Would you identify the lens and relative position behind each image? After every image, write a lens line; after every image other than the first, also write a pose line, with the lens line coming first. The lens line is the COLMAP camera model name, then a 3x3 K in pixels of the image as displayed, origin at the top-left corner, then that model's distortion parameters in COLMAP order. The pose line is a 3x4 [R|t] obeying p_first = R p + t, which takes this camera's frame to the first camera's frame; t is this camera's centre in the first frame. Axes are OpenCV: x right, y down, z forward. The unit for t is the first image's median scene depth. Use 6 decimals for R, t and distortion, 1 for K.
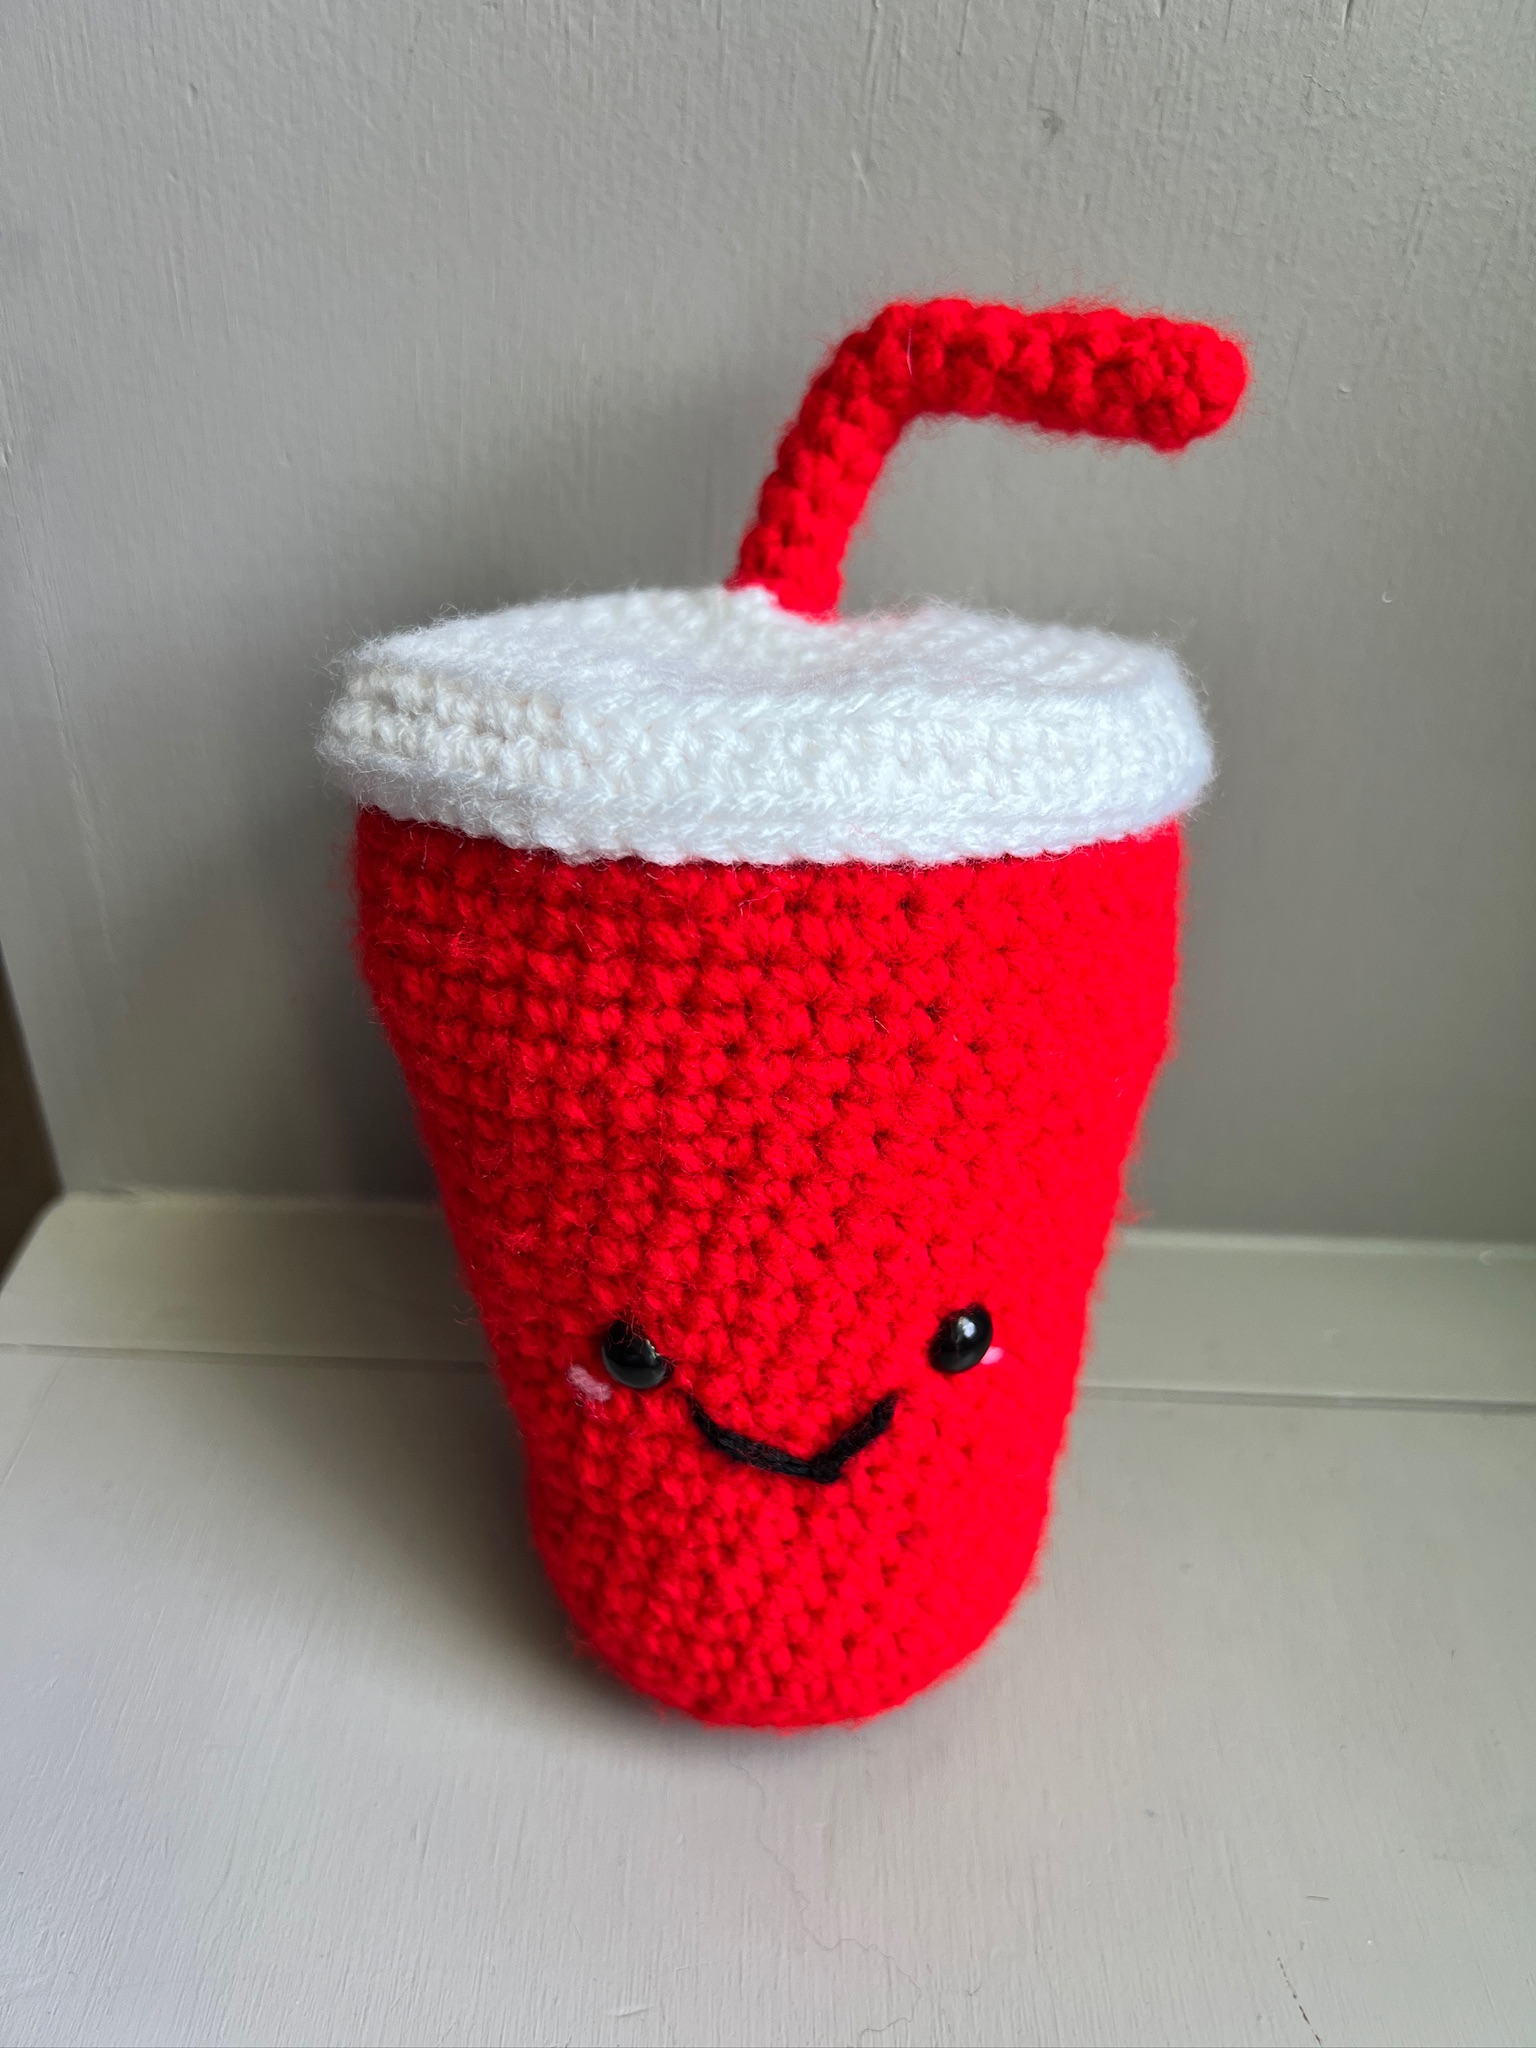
lens RADIAL K [[1543.0, 0, 764.1], [0, 1543.0, 1026.3], [0, 0, 1]] dist [0.012340, -0.047304]
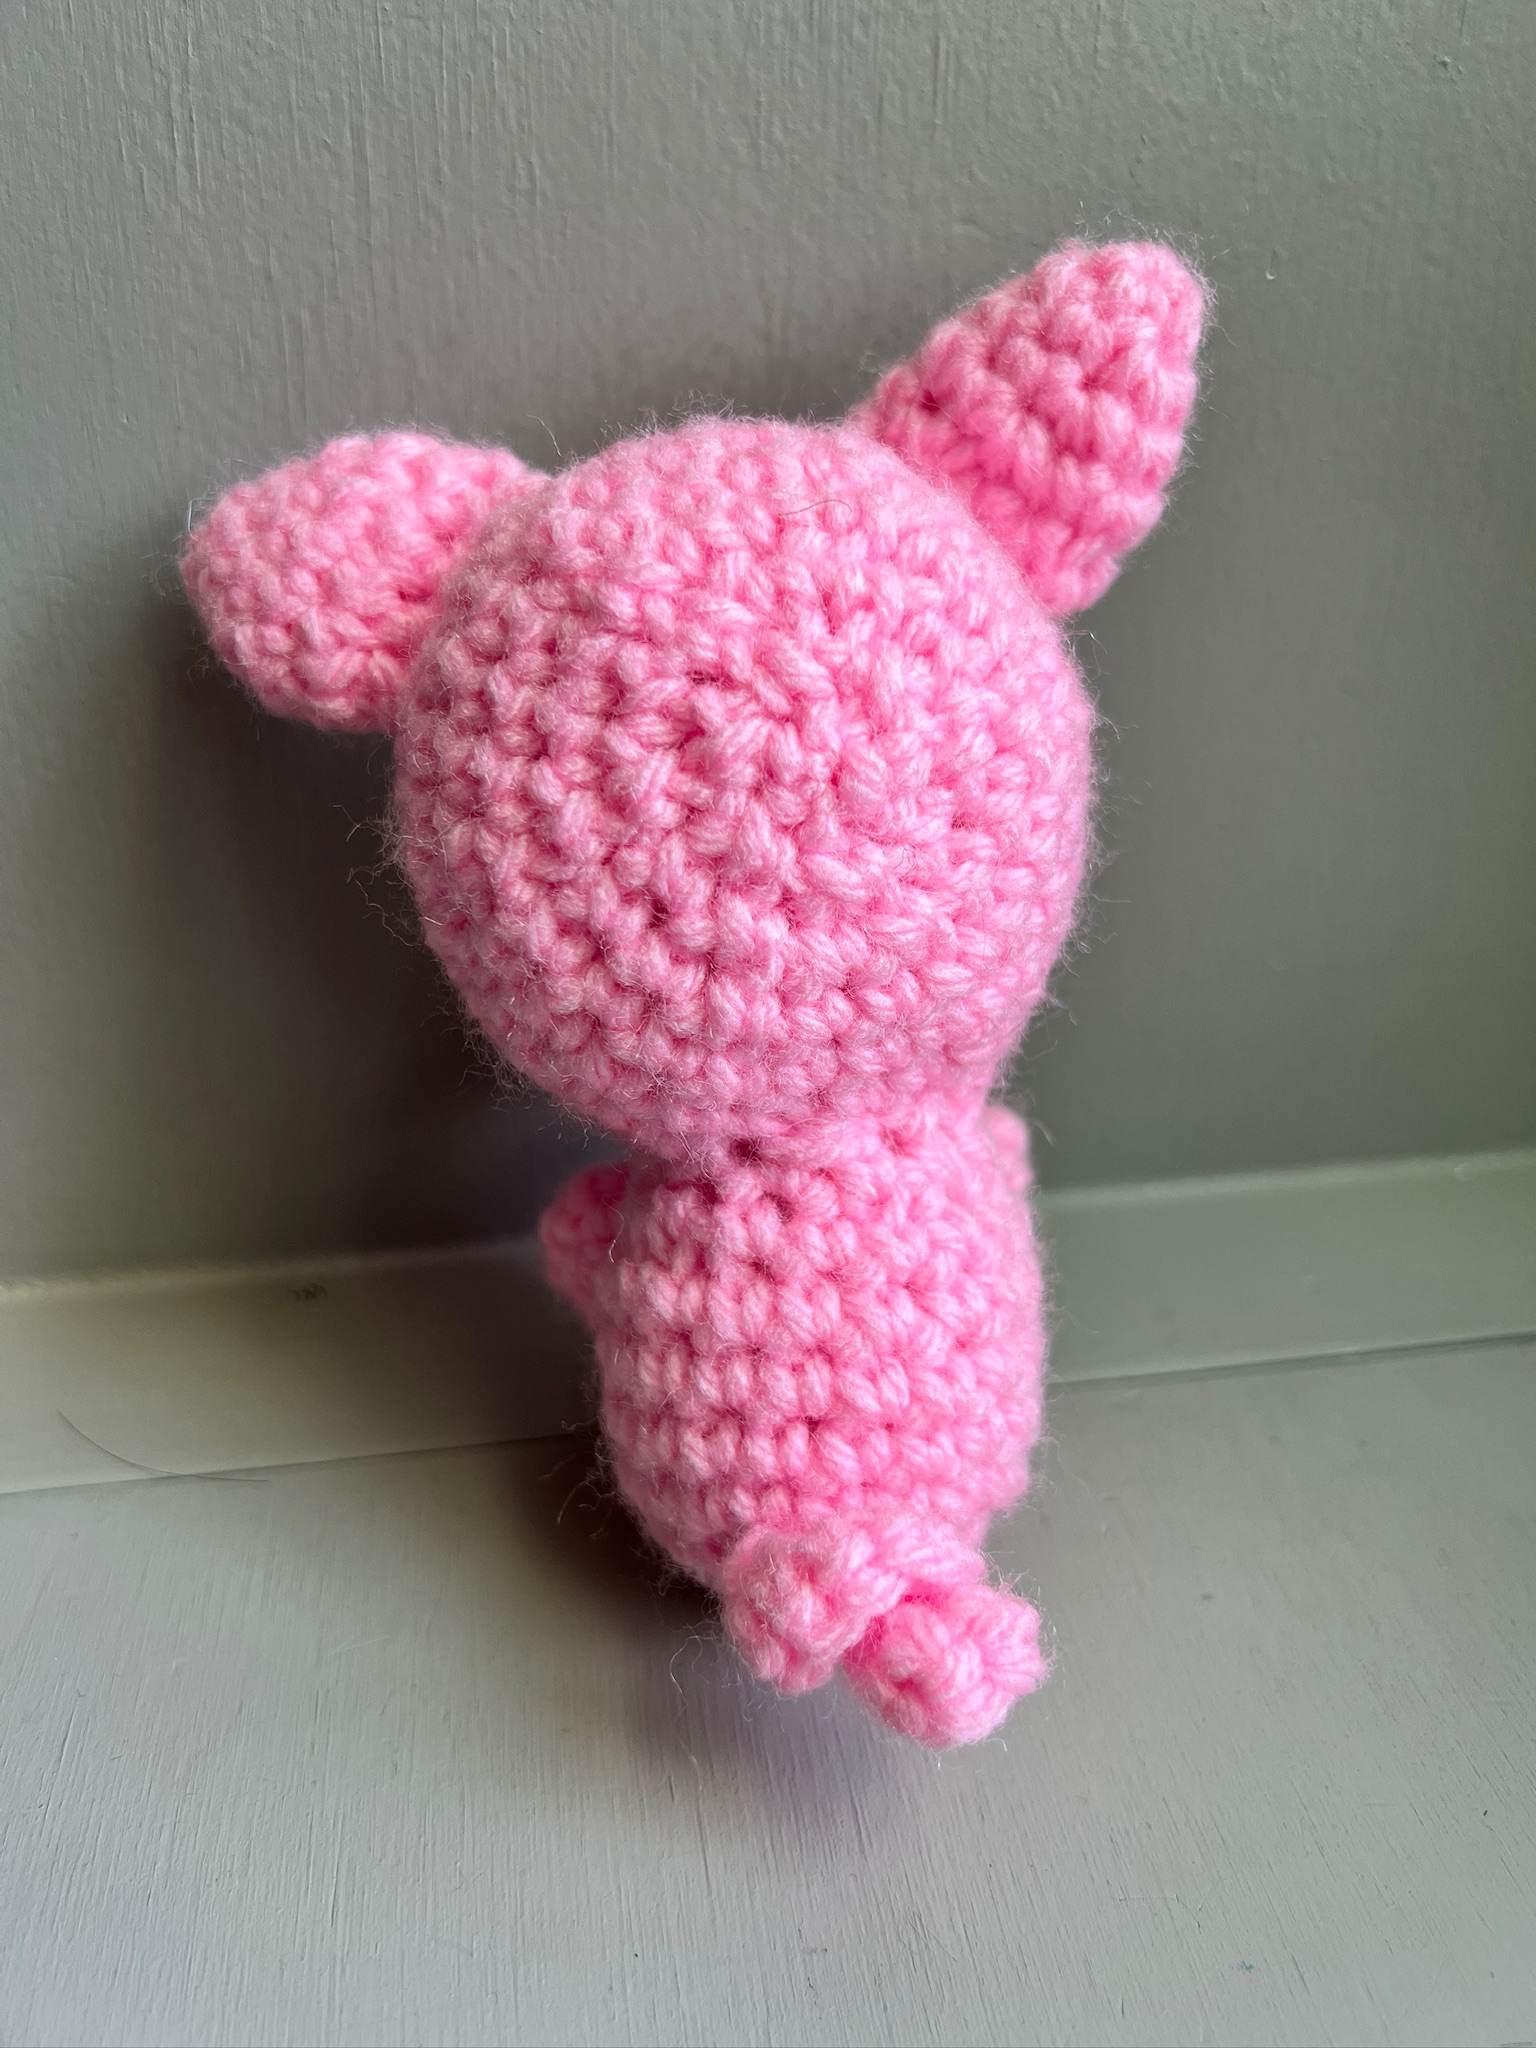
lens RADIAL K [[1543.0, 0, 746.5], [0, 1543.0, 1039.0], [0, 0, 1]] dist [0.012340, -0.047304]
pose [[0.985042, -0.112383, 0.130625, 0.001122], [0.123946, 0.988725, -0.084028, 0.153882], [-0.119709, 0.098961, 0.987865, 0.353608]]
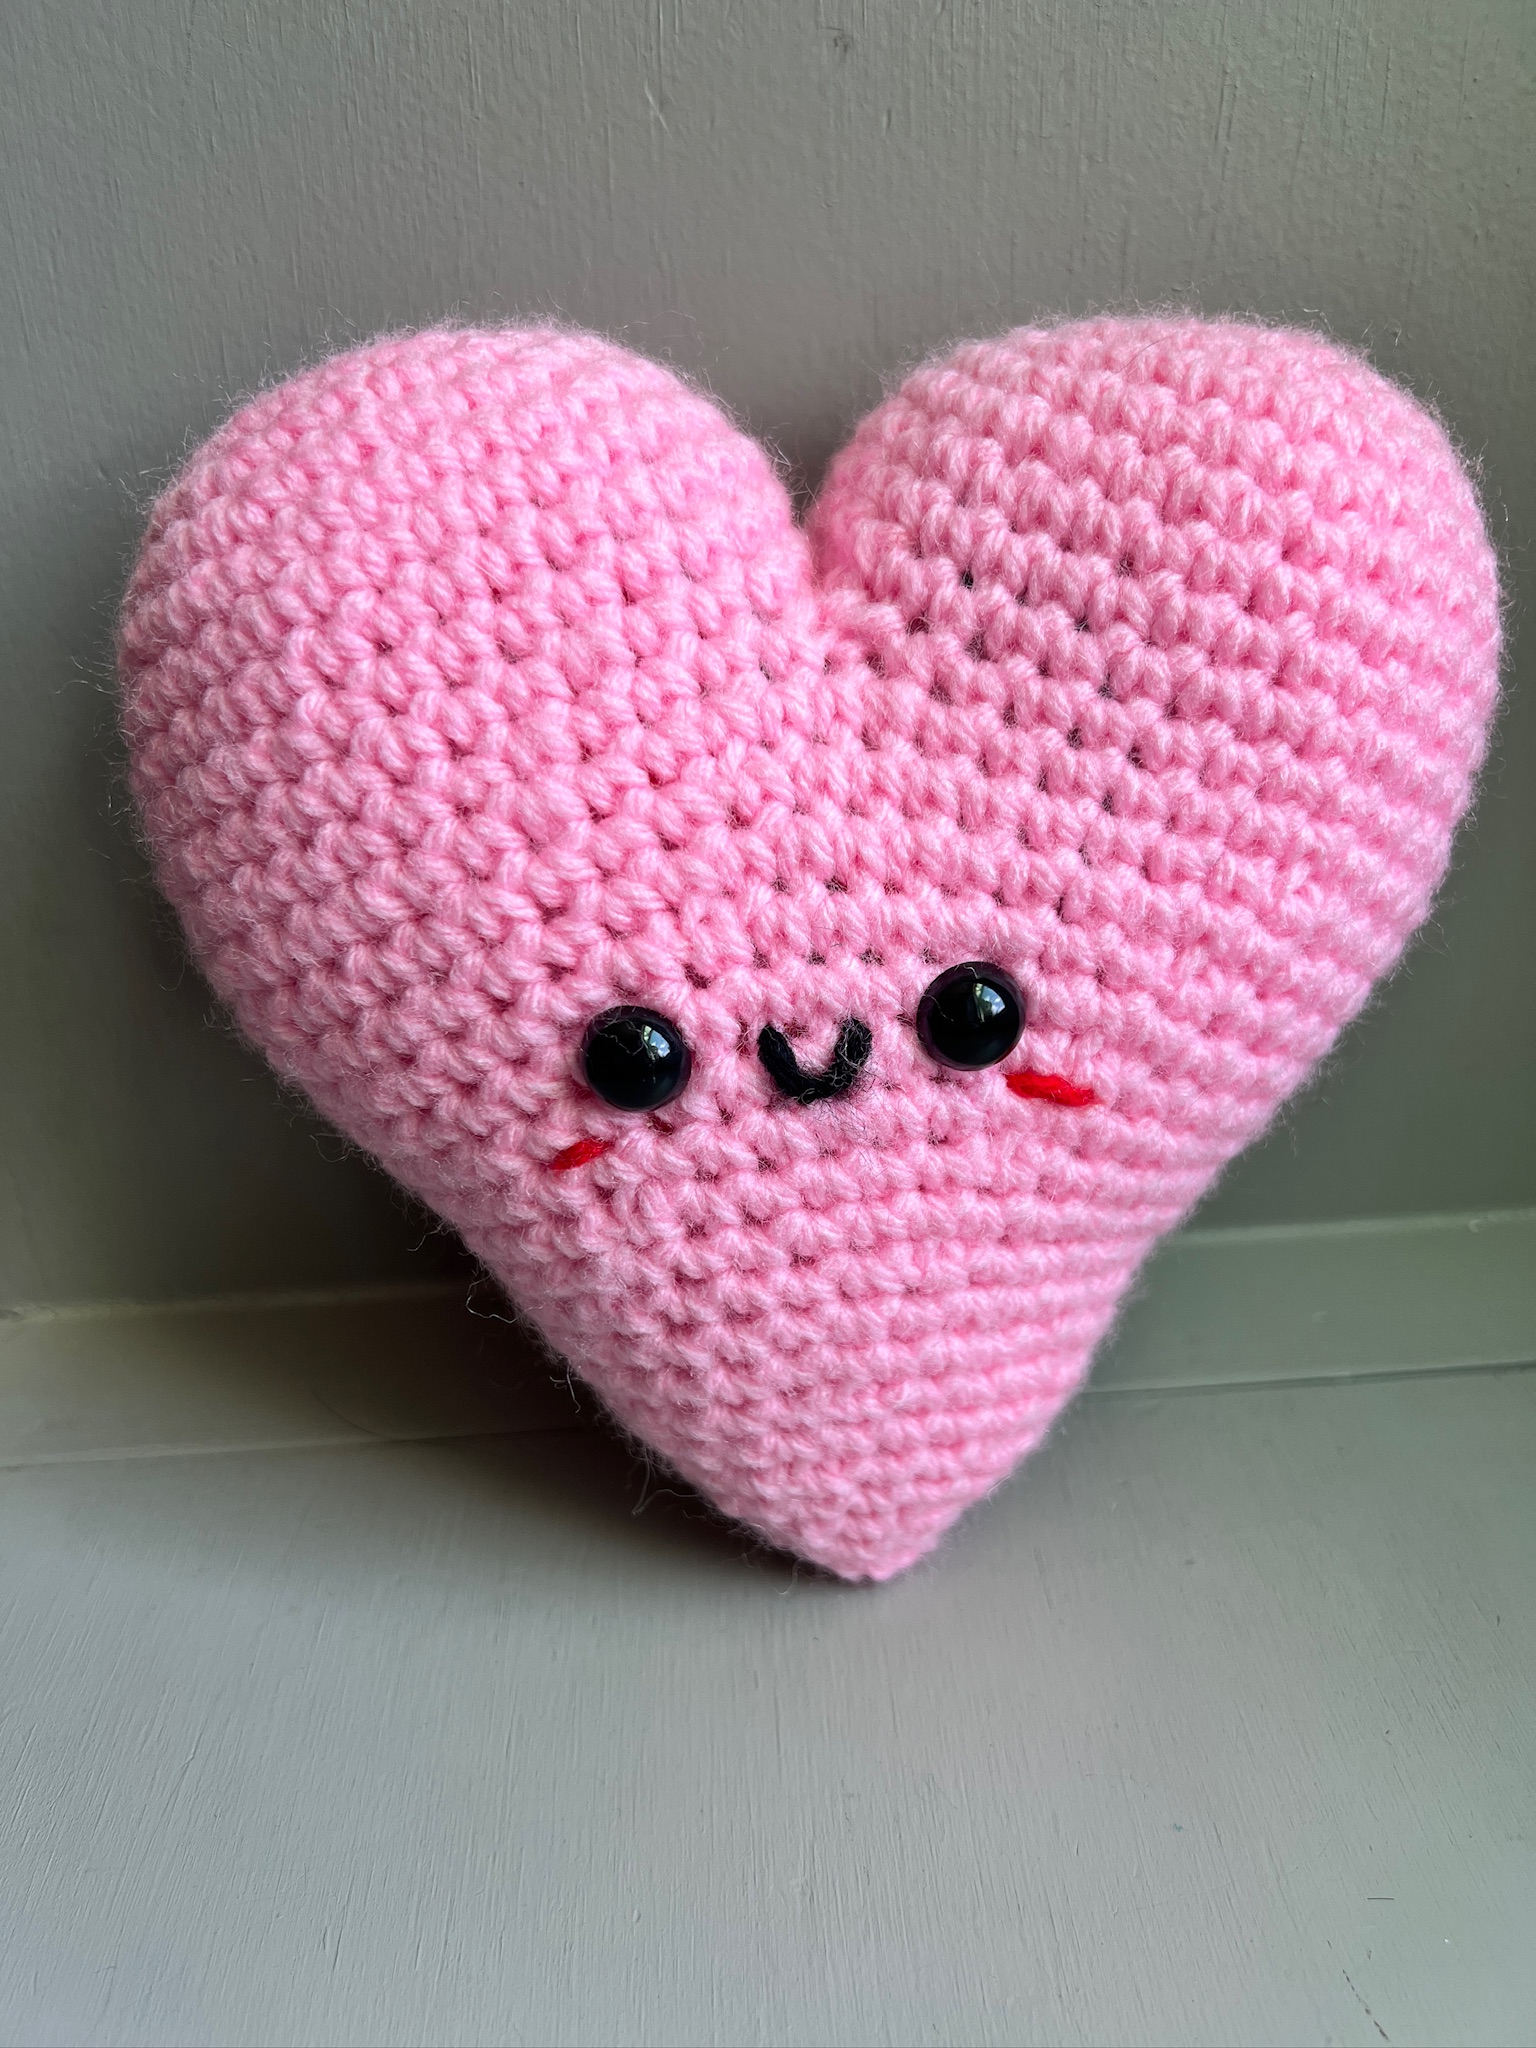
lens RADIAL K [[1543.0, 0, 764.5], [0, 1543.0, 1040.4], [0, 0, 1]] dist [0.012340, -0.047304]
pose [[0.994322, -0.104656, 0.019267, 0.050600], [0.106185, 0.987664, -0.115083, 0.152379], [-0.006985, 0.116476, 0.993169, 0.094186]]
